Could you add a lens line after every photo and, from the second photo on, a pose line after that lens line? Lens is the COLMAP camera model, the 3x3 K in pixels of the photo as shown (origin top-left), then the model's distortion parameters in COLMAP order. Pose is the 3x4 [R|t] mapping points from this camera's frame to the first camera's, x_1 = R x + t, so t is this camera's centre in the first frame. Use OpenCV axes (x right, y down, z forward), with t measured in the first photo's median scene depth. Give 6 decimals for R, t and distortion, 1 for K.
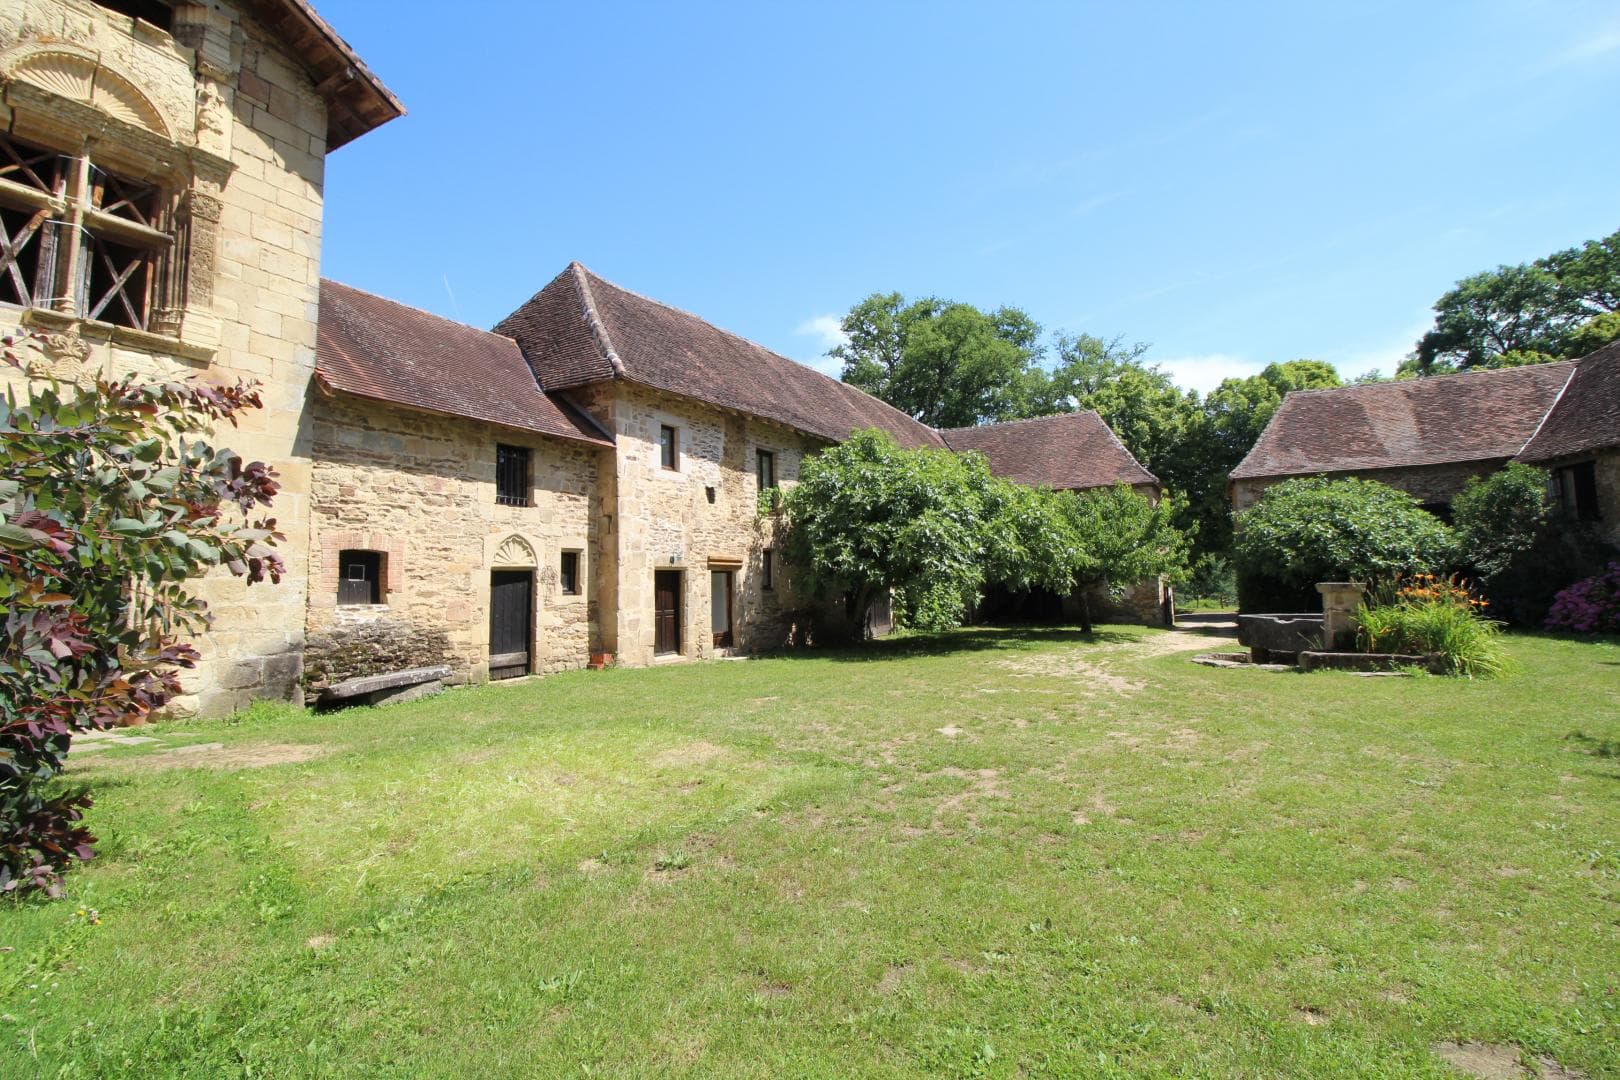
lens RADIAL K [[741.0, 0, 805.9], [0, 741.0, 530.8], [0, 0, 1]] dist [-0.001002, -0.013414]
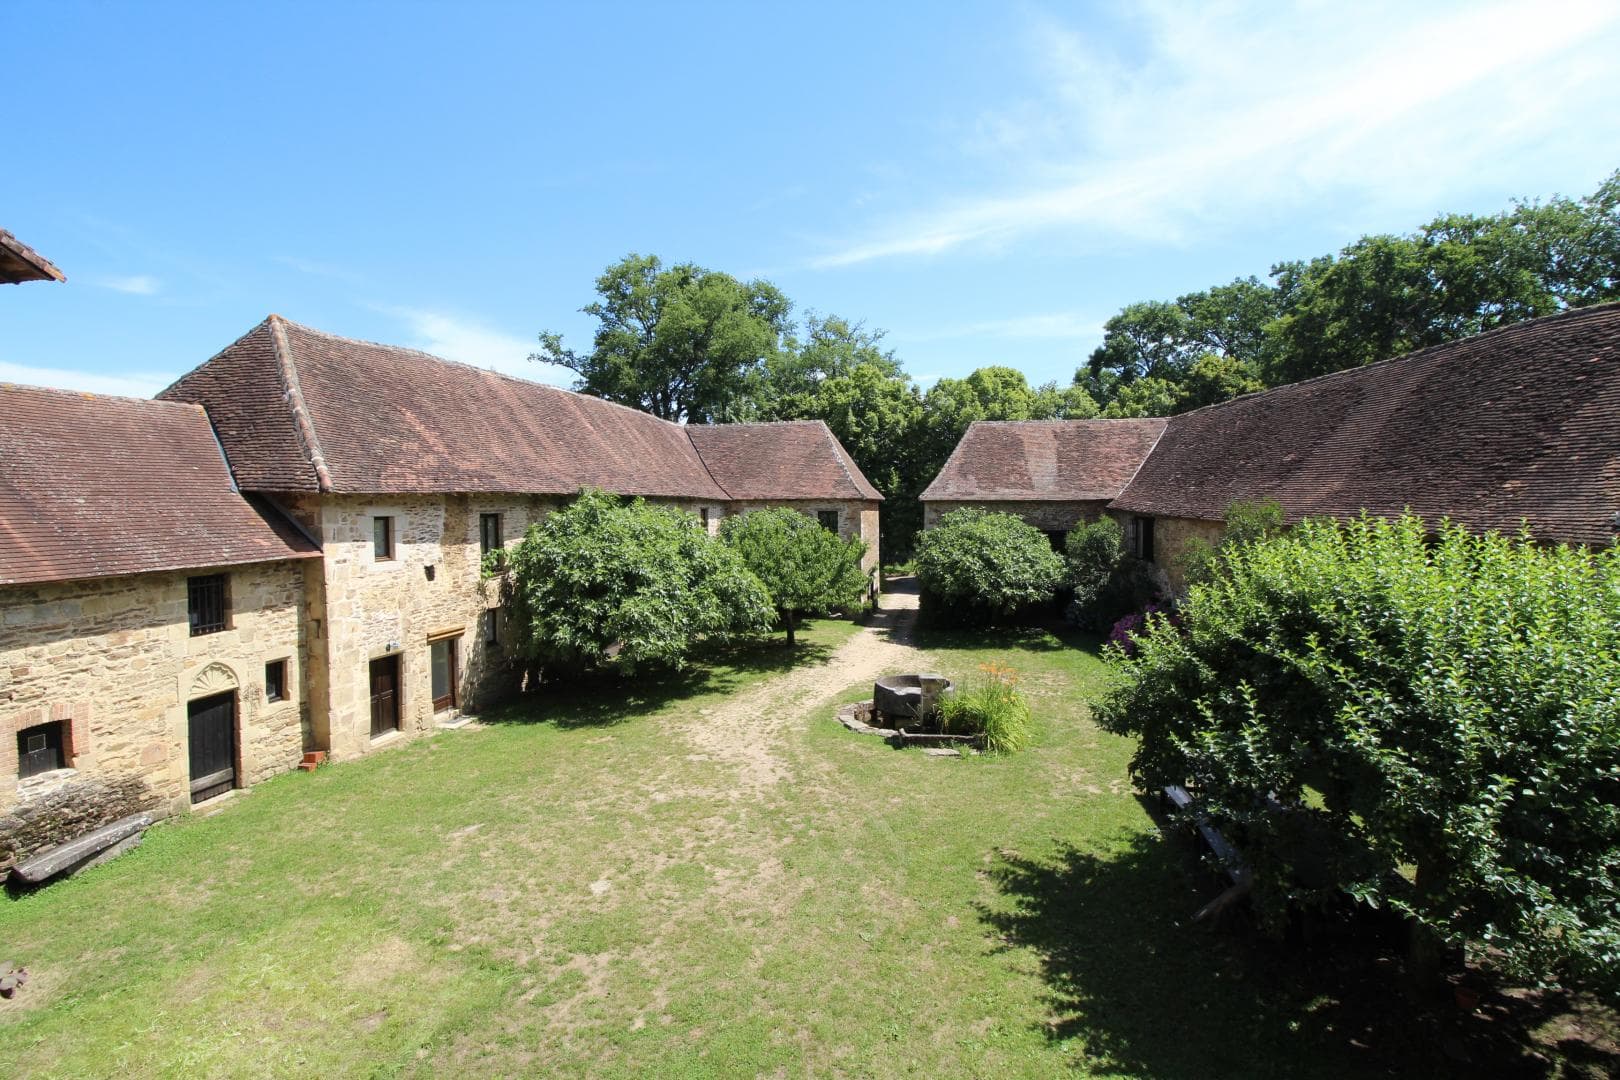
lens RADIAL K [[741.0, 0, 805.9], [0, 741.0, 530.8], [0, 0, 1]] dist [-0.001002, -0.013414]
pose [[0.953037, 0.009223, 0.302714, 0.065035], [-0.044293, 0.993033, 0.109192, -0.262070], [-0.299598, -0.117472, 0.946806, -0.154327]]
